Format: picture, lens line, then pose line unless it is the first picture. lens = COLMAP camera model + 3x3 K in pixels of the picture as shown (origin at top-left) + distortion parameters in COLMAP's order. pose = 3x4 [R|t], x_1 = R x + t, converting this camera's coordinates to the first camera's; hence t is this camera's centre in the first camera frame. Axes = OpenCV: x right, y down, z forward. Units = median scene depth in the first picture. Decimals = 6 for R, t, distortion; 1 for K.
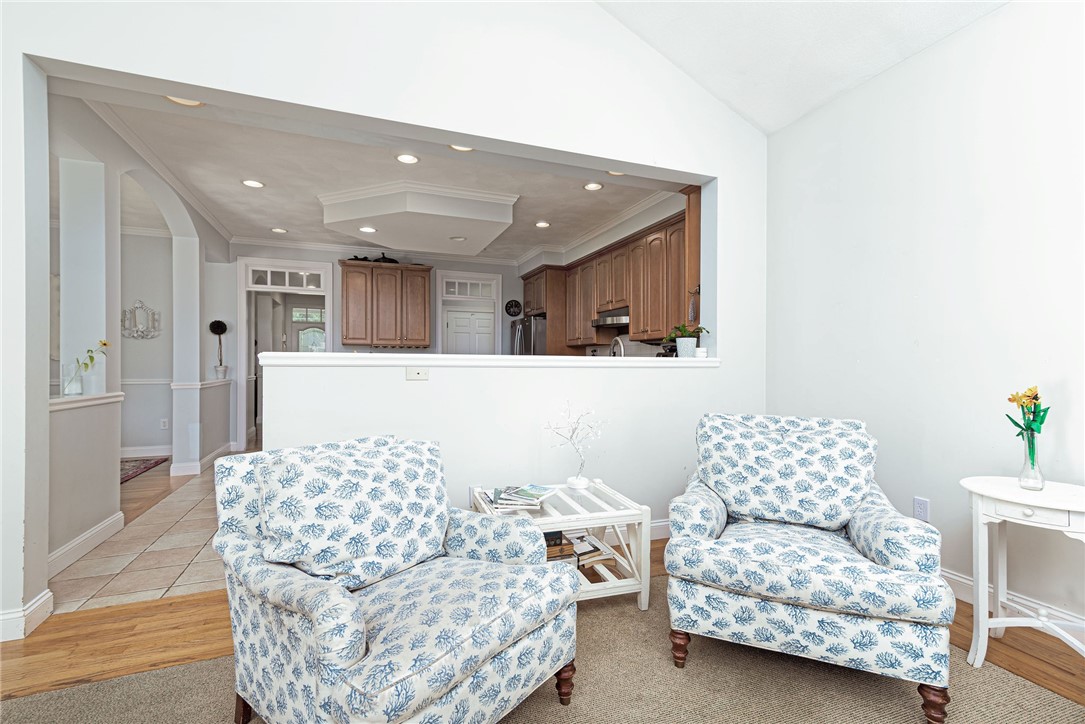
lens RADIAL K [[479.9, 0, 542.6], [0, 479.9, 364.1], [0, 0, 1]] dist [0.020075, 0.000233]
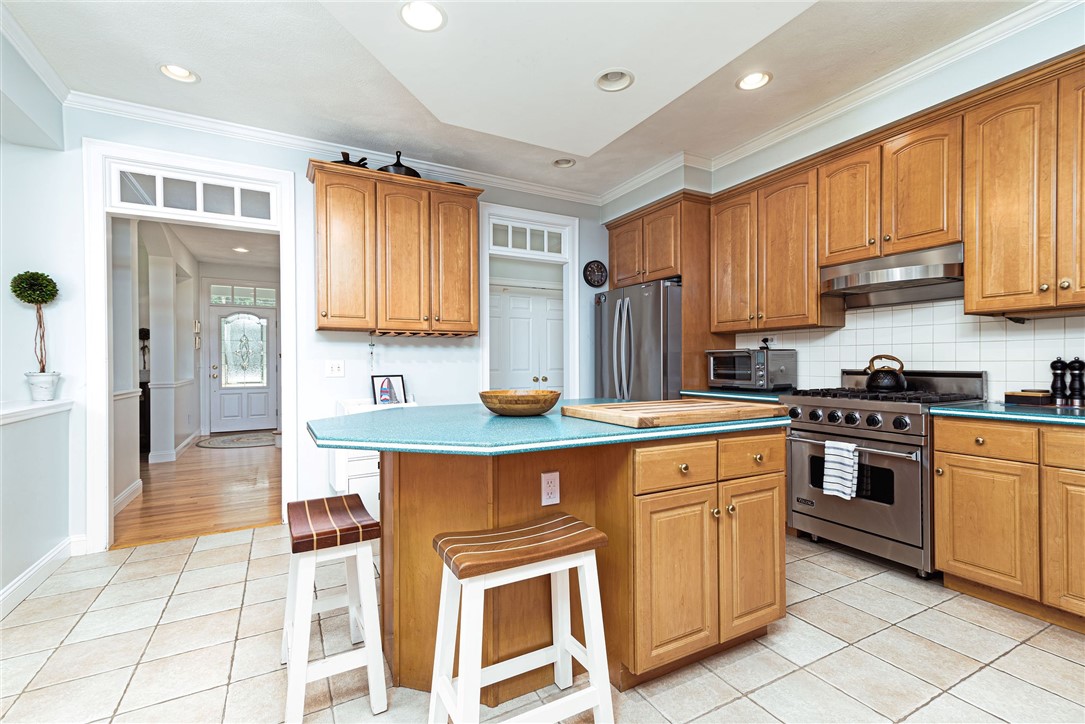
lens RADIAL K [[479.9, 0, 539.8], [0, 479.9, 361.7], [0, 0, 1]] dist [0.020075, 0.000233]
pose [[0.992542, -0.005917, 0.121757, -0.237597], [0.006621, 0.999964, -0.005378, -0.000859], [-0.121721, 0.006144, 0.992545, 0.451082]]
